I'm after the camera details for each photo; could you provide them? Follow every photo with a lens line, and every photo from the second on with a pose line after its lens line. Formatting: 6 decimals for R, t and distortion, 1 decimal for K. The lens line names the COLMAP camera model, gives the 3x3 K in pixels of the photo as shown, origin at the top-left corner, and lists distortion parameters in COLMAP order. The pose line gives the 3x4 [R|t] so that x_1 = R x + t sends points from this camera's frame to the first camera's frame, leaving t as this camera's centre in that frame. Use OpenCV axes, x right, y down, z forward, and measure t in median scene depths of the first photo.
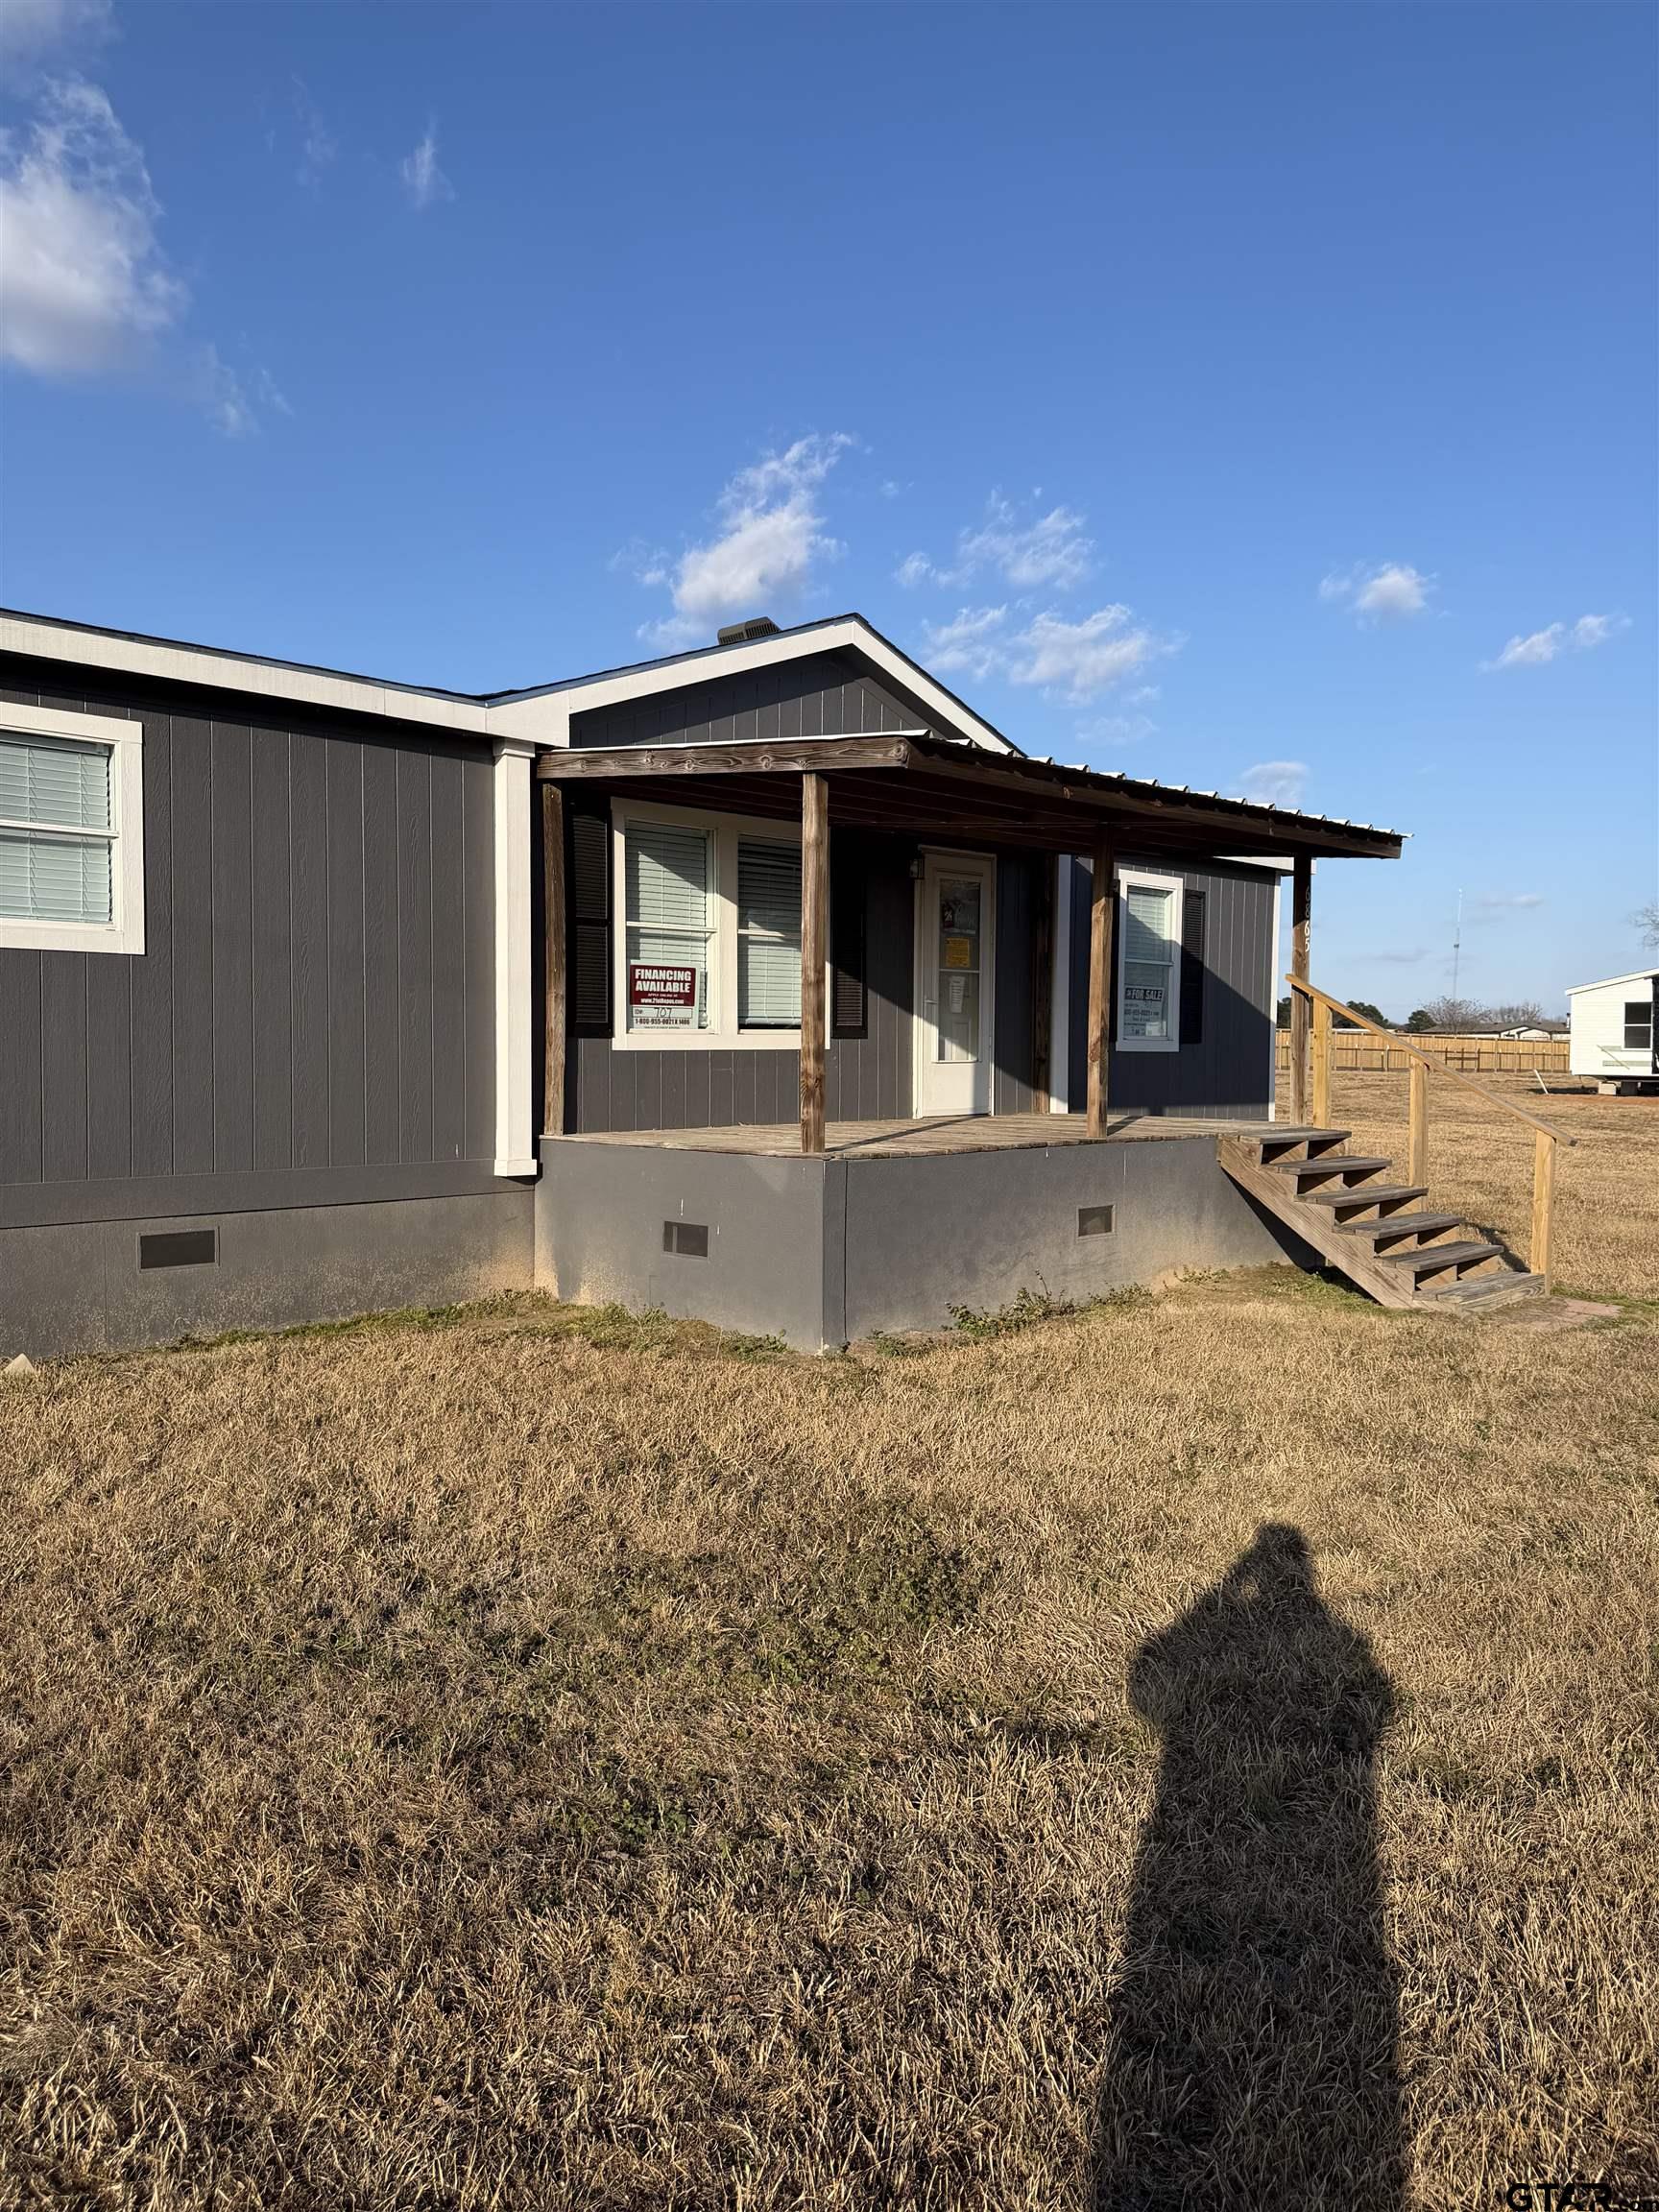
lens RADIAL K [[1668.2, 0, 835.7], [0, 1668.2, 1095.2], [0, 0, 1]] dist [0.088781, -0.102326]
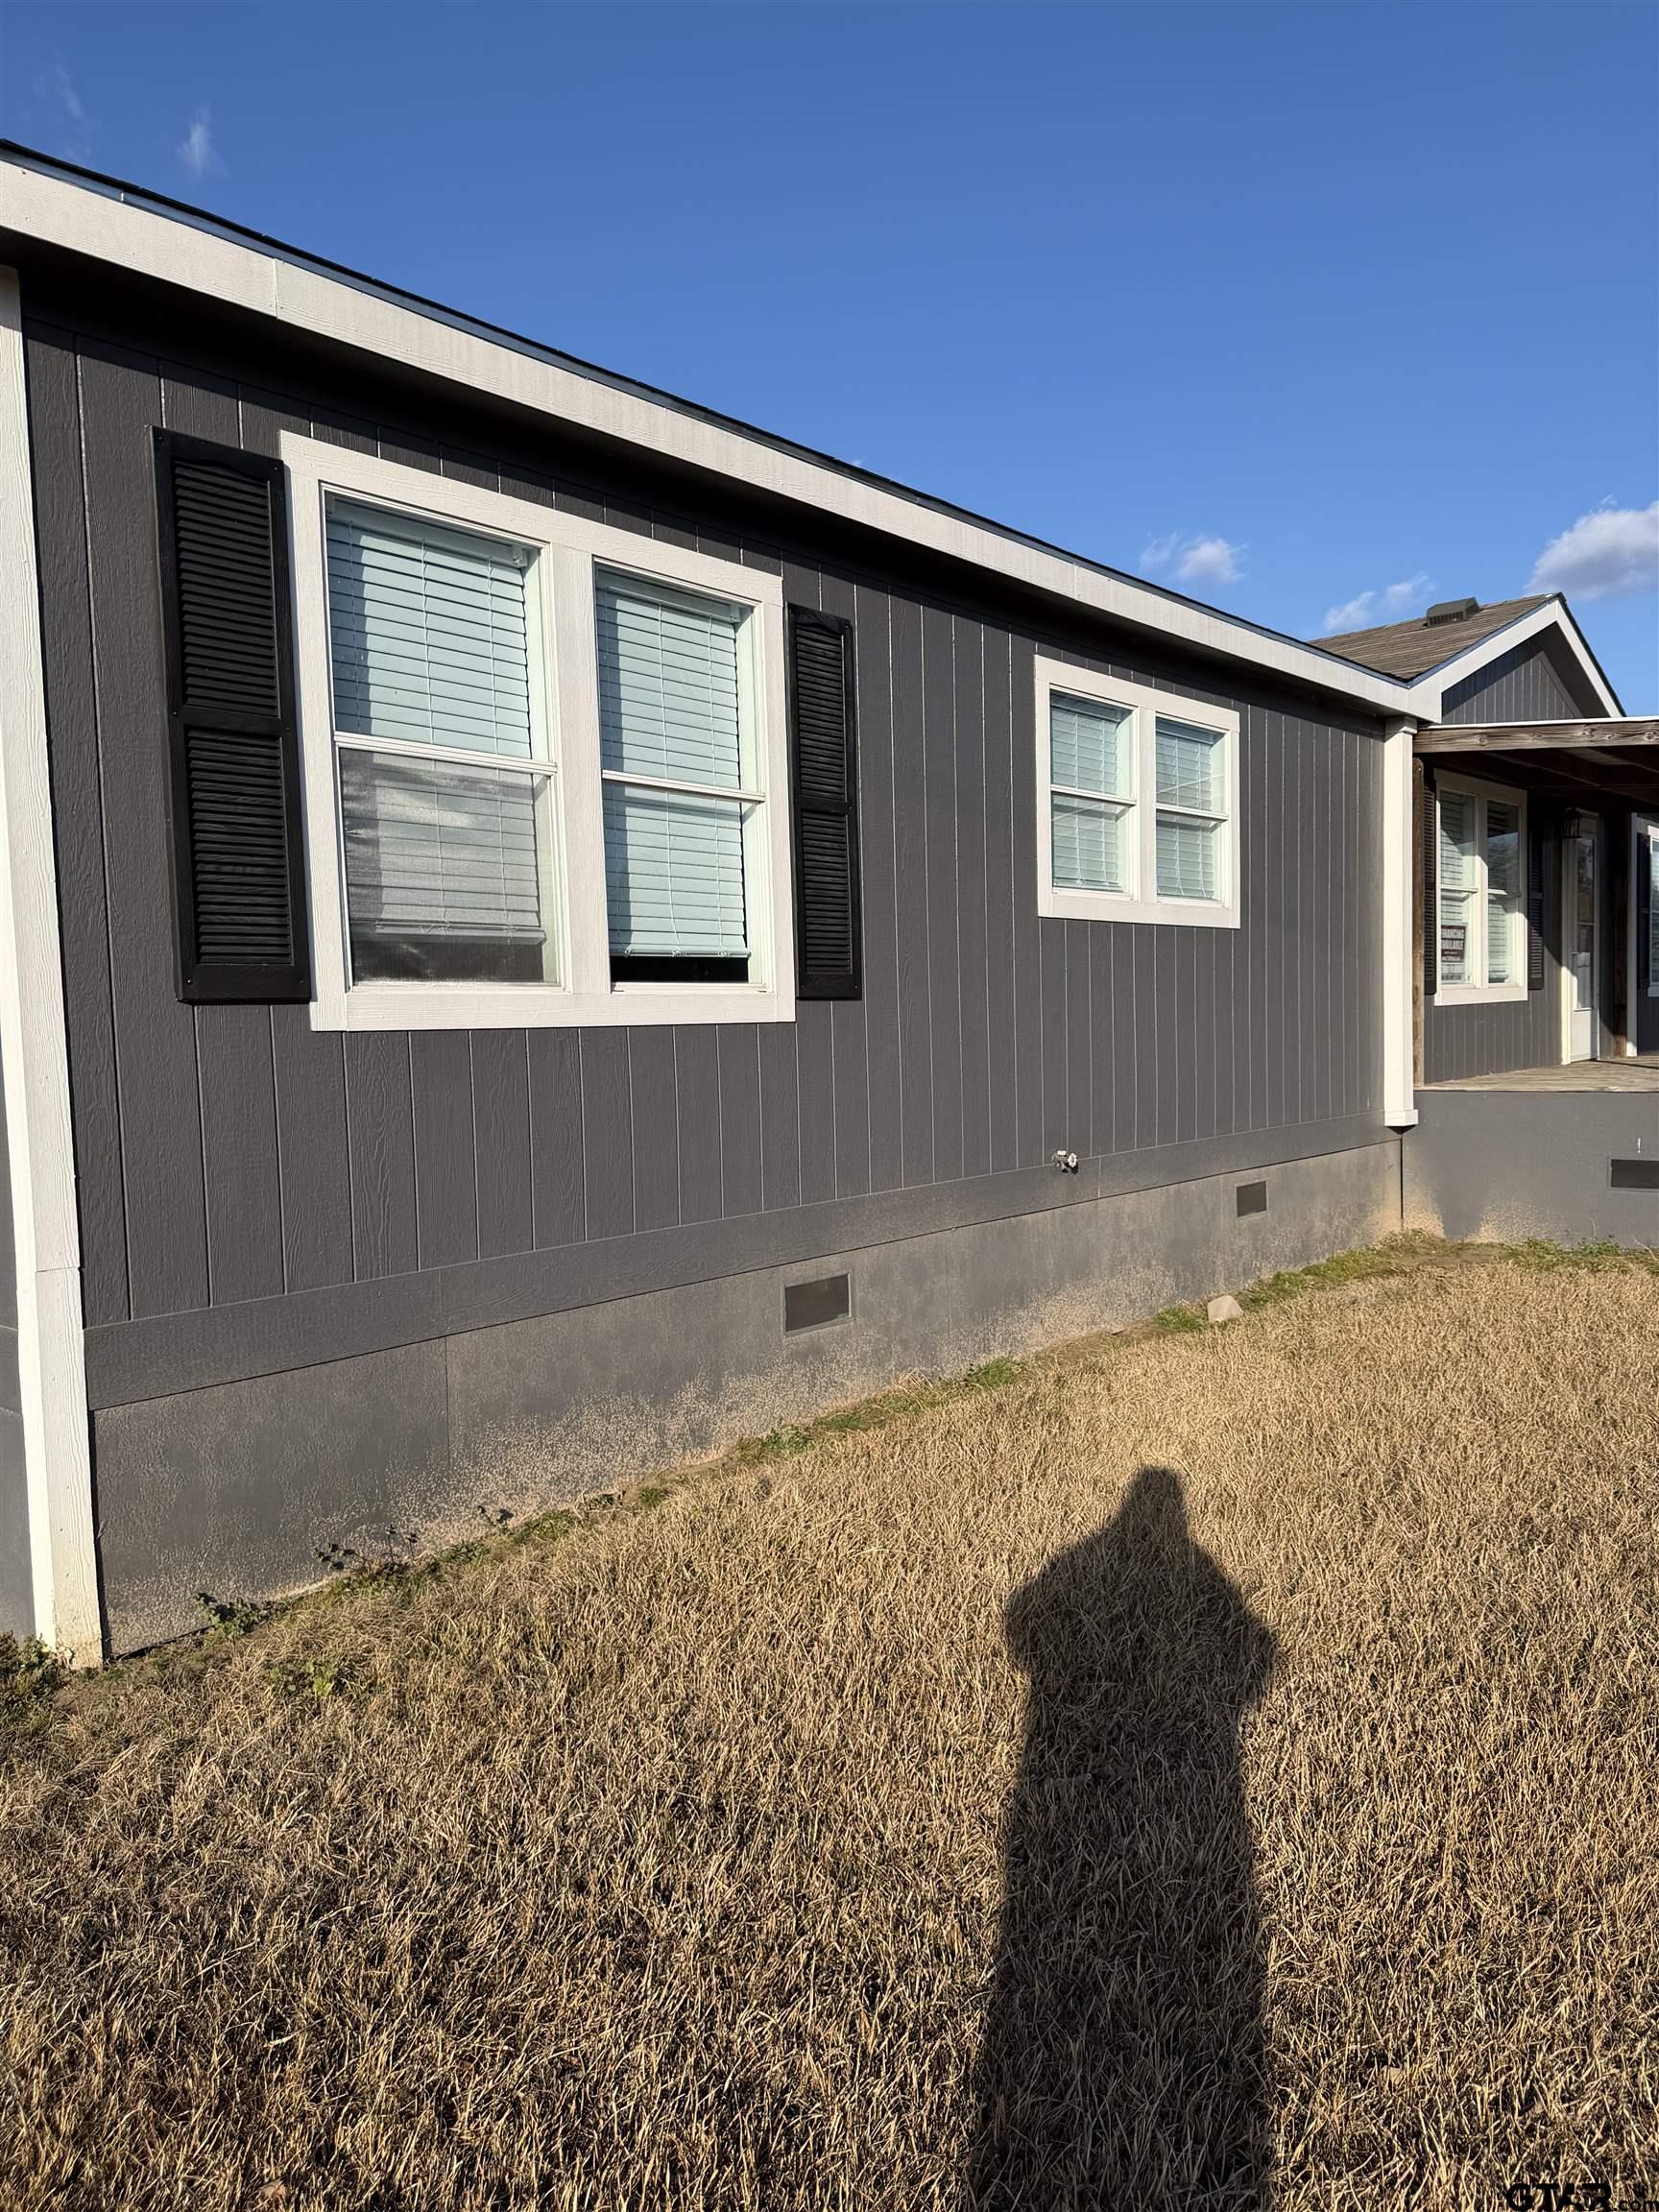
lens RADIAL K [[1668.2, 0, 835.7], [0, 1668.2, 1095.2], [0, 0, 1]] dist [0.088781, -0.102326]
pose [[0.993510, -0.042837, 0.105369, -0.570527], [0.041320, 0.999009, 0.016540, -0.003657], [-0.105973, -0.012078, 0.994296, -0.025445]]
